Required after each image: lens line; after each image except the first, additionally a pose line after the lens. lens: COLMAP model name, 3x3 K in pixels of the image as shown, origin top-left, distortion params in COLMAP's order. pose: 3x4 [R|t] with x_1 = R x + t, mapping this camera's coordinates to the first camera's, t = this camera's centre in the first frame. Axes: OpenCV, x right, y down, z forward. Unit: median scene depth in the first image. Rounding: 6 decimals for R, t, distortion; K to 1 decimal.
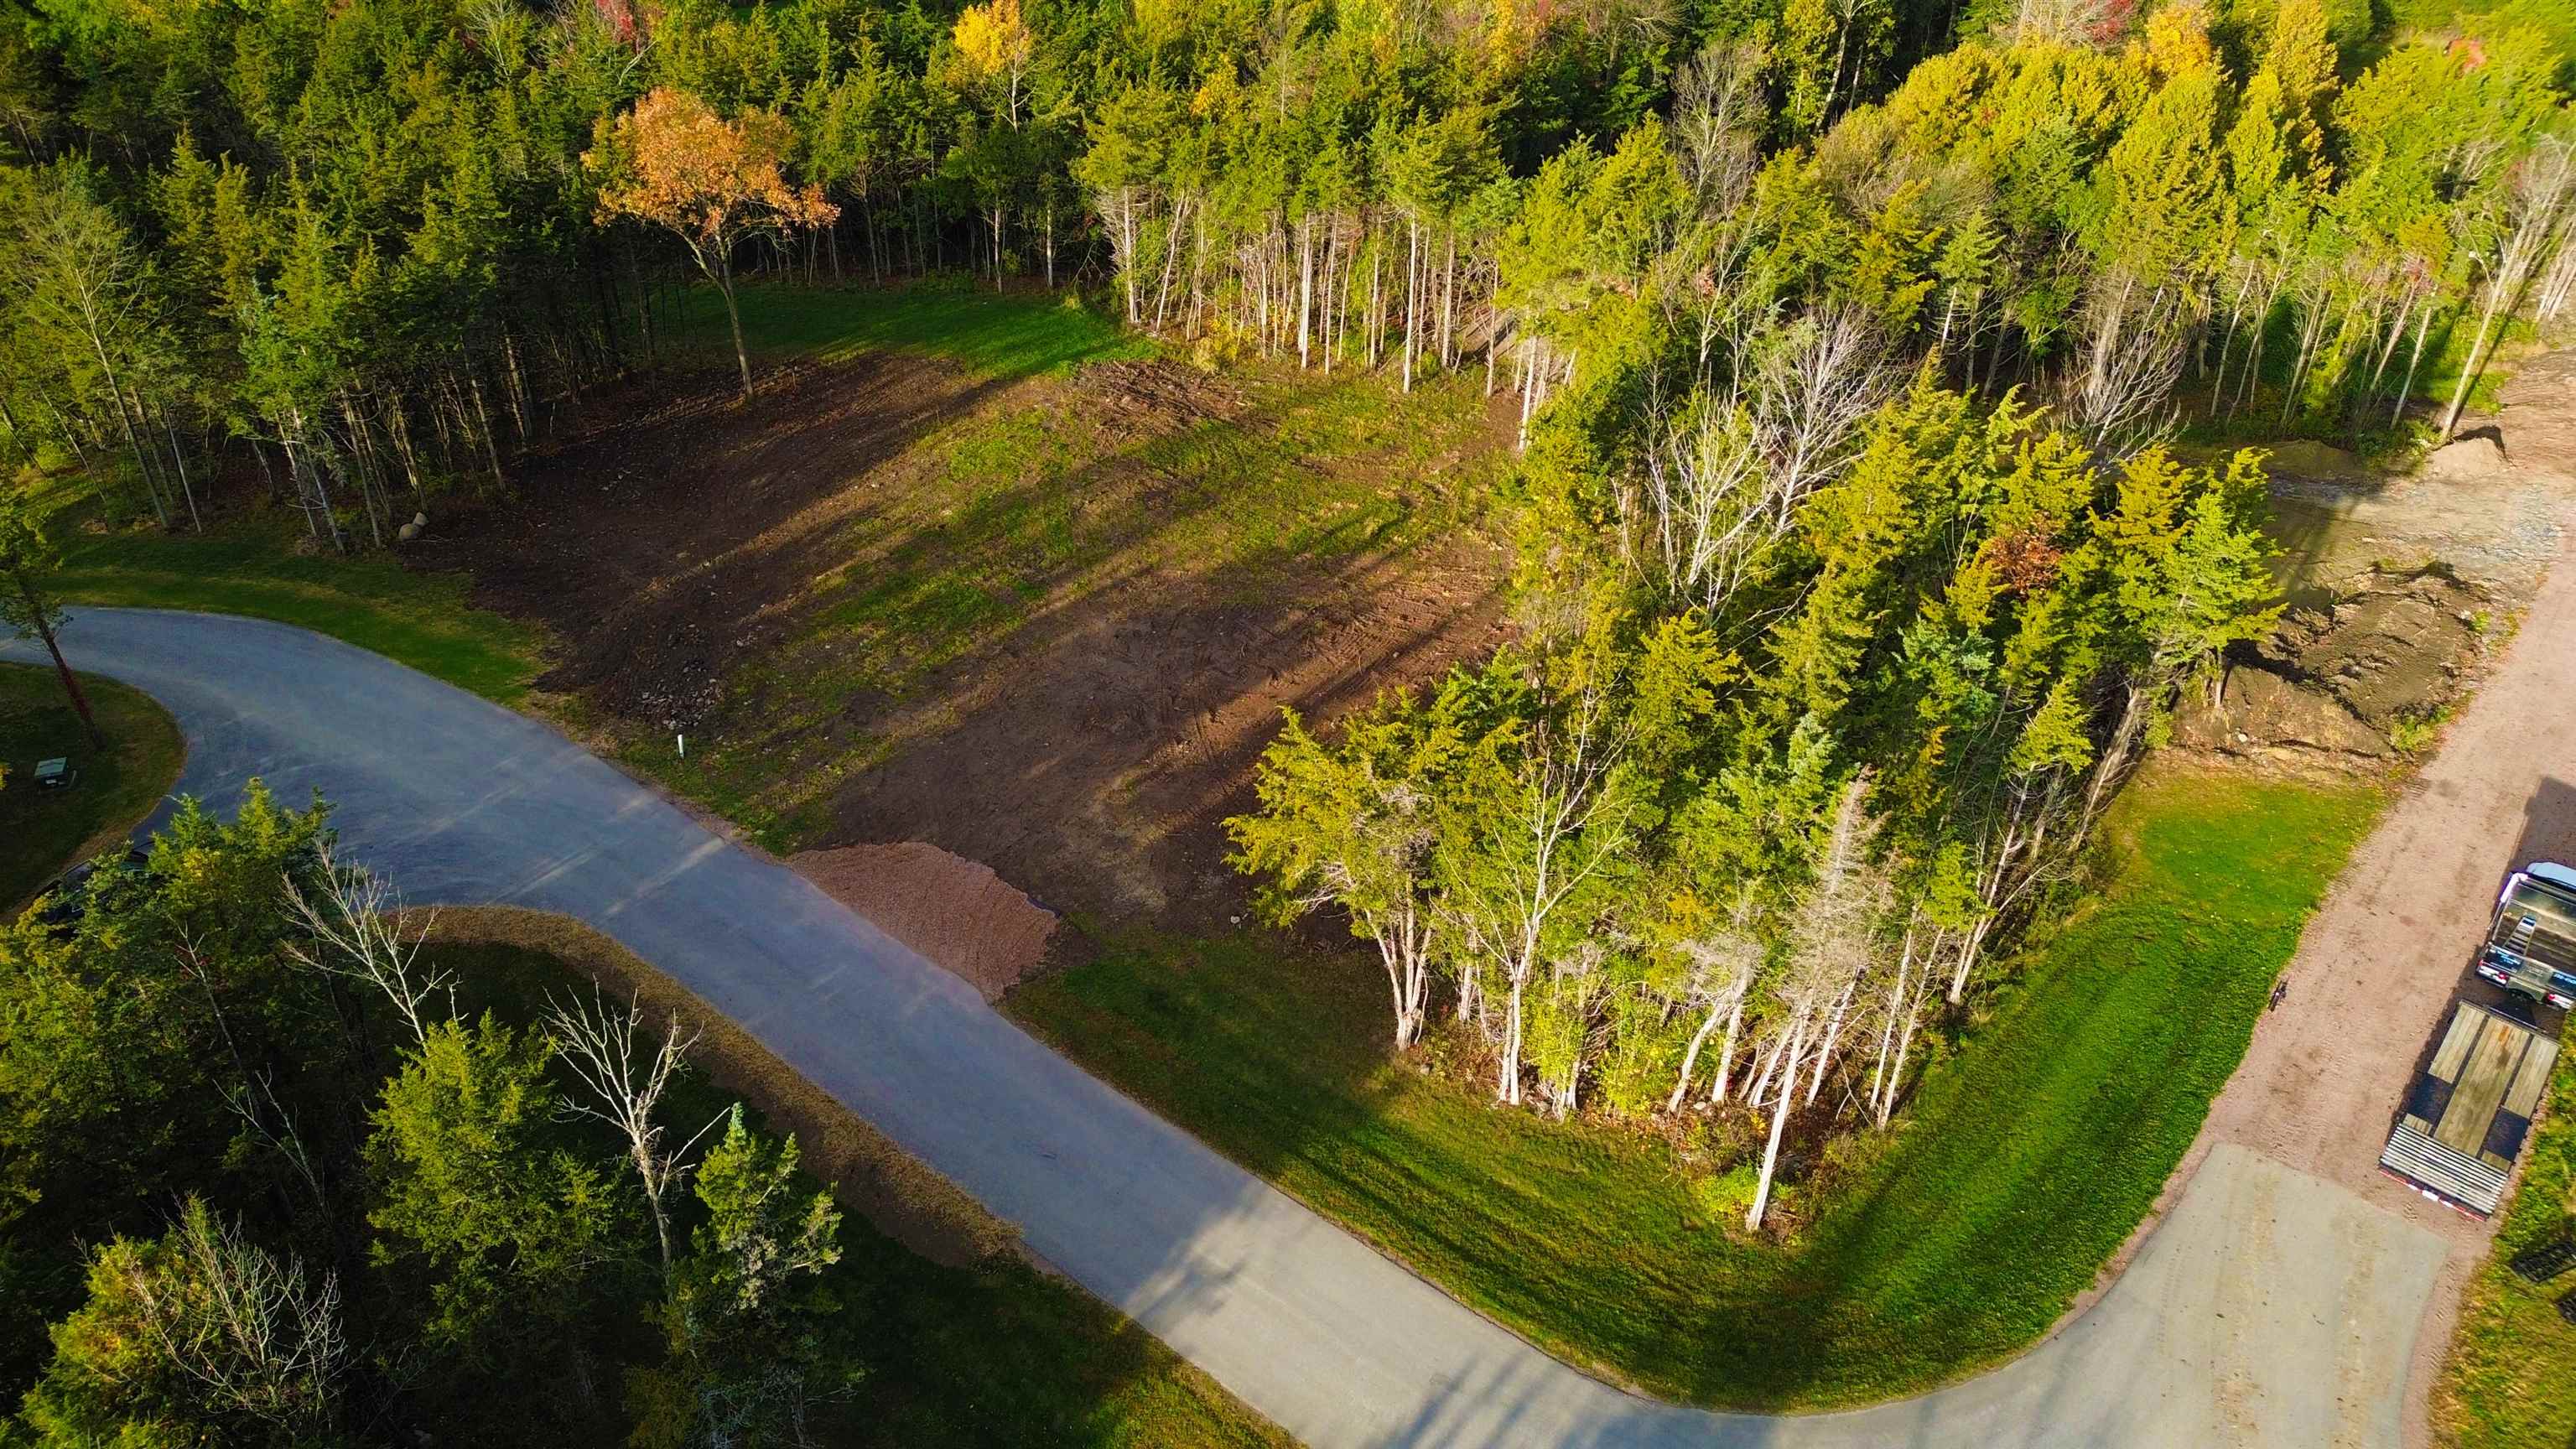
lens RADIAL K [[1760.7, 0, 1279.9], [0, 1760.7, 720.3], [0, 0, 1]] dist [0.163829, -0.190423]
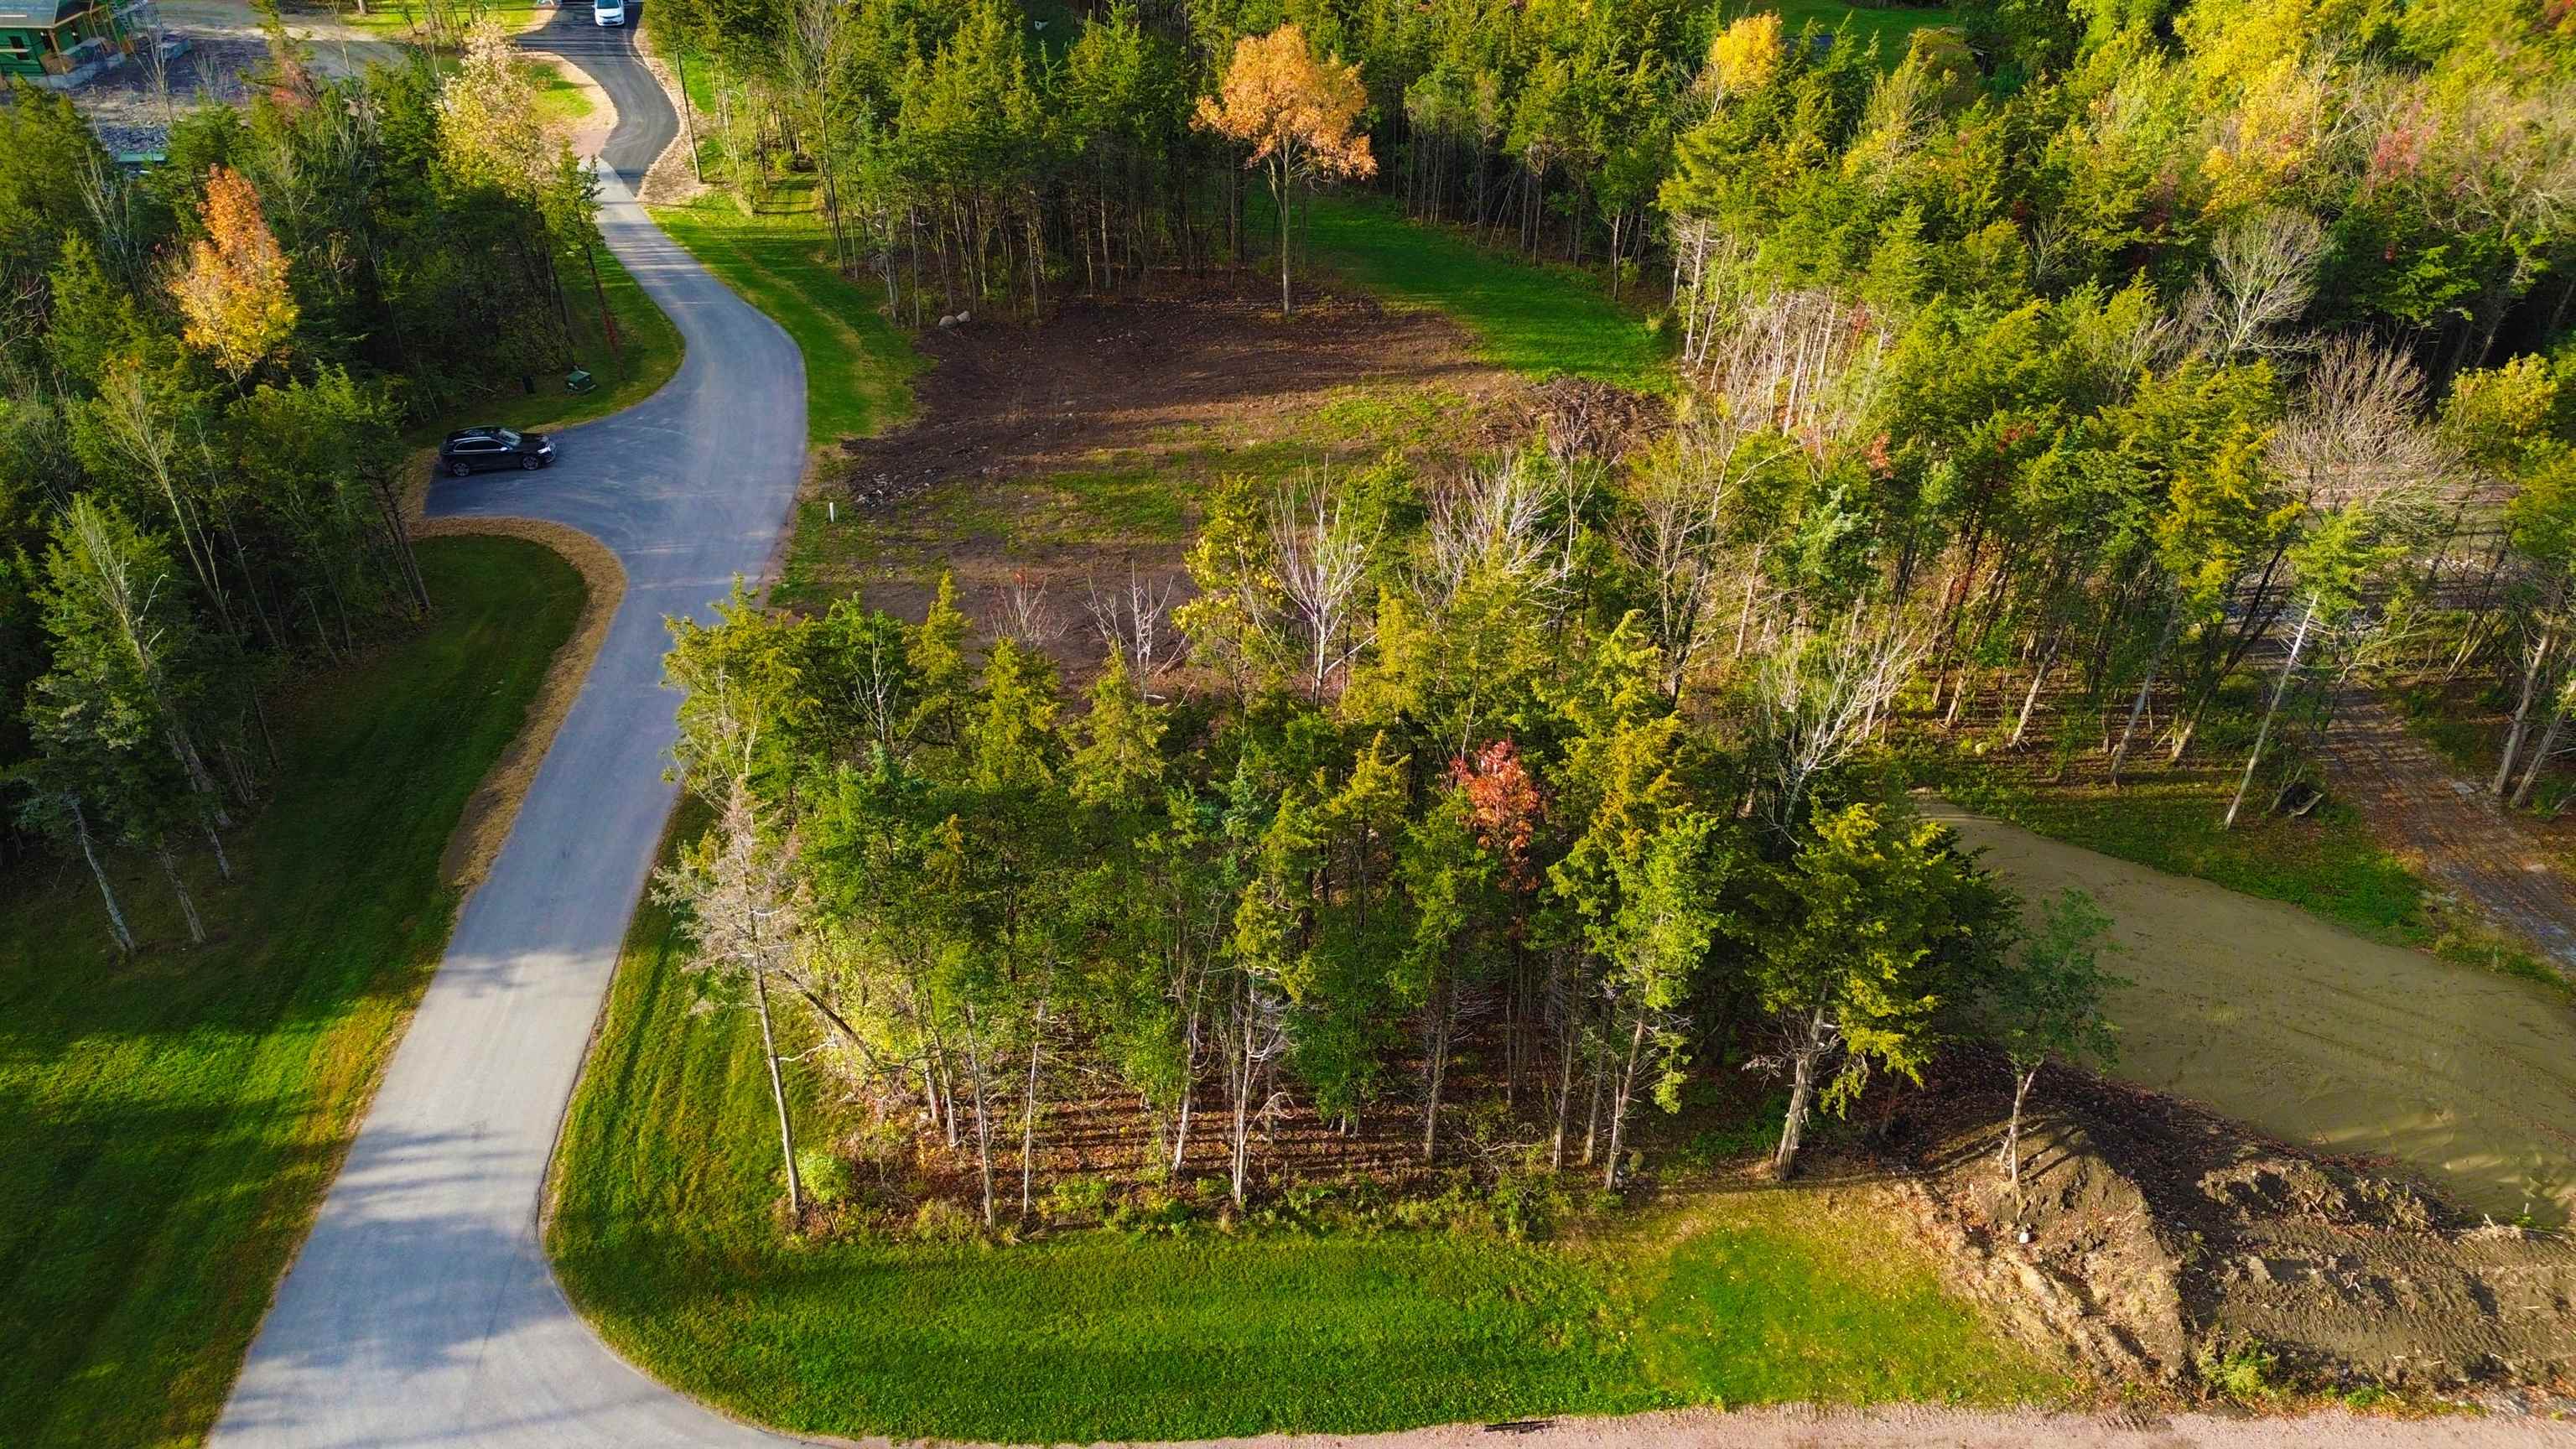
lens RADIAL K [[1760.7, 0, 1279.9], [0, 1760.7, 720.3], [0, 0, 1]] dist [0.163829, -0.190423]
pose [[0.697116, 0.411215, -0.587309, 0.546810], [-0.409133, 0.900860, 0.145127, -0.132484], [0.588762, 0.139117, 0.796245, 0.181957]]
